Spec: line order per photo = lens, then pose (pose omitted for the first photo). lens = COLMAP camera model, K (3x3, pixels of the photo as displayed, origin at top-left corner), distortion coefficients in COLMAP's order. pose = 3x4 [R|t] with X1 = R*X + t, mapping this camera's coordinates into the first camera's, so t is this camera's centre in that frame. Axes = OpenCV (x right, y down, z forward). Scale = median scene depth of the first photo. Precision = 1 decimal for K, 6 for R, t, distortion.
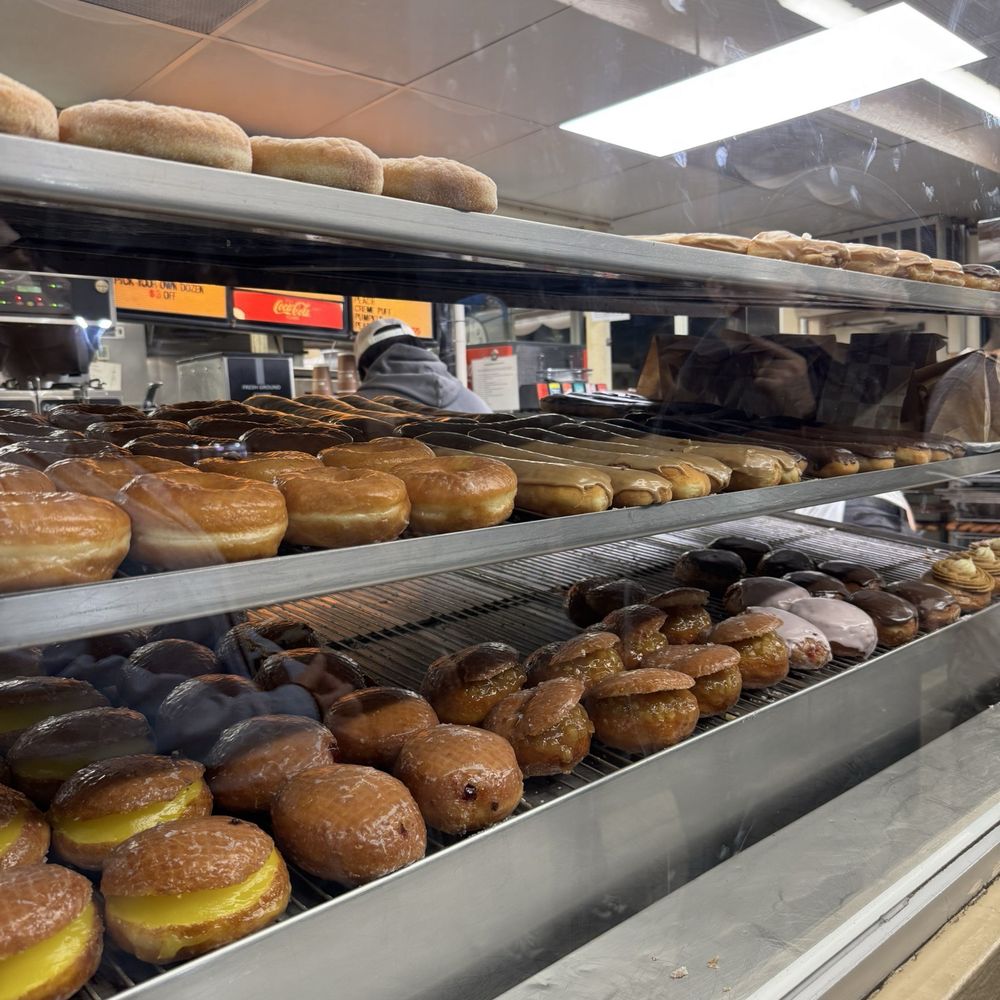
lens RADIAL K [[971.9, 0, 500.0], [0, 971.9, 500.0], [0, 0, 1]] dist [-0.014985, -0.016624]
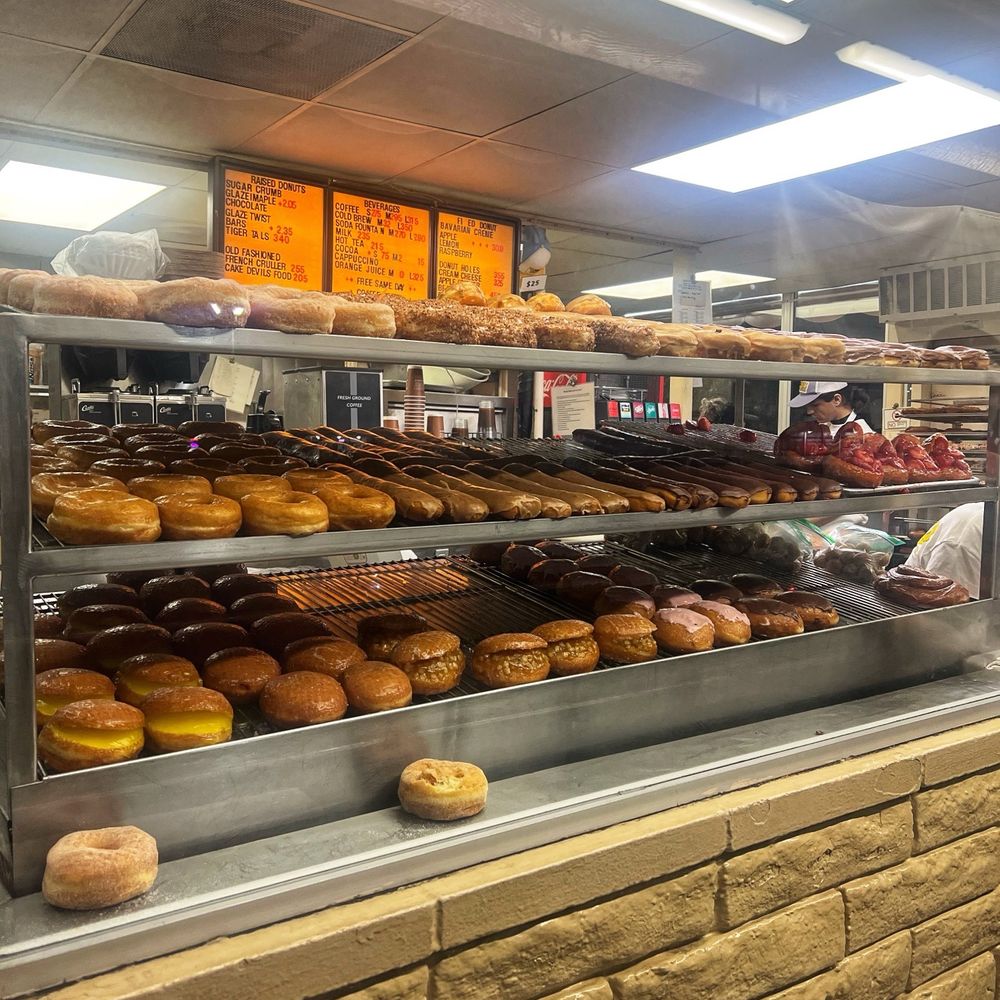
lens RADIAL K [[1009.0, 0, 484.6], [0, 1009.0, 495.8], [0, 0, 1]] dist [-0.002866, -0.063360]
pose [[0.989851, 0.050130, -0.132970, 0.073946], [-0.051611, 0.998637, -0.007715, -0.005828], [0.132402, 0.014499, 0.991090, -0.134921]]
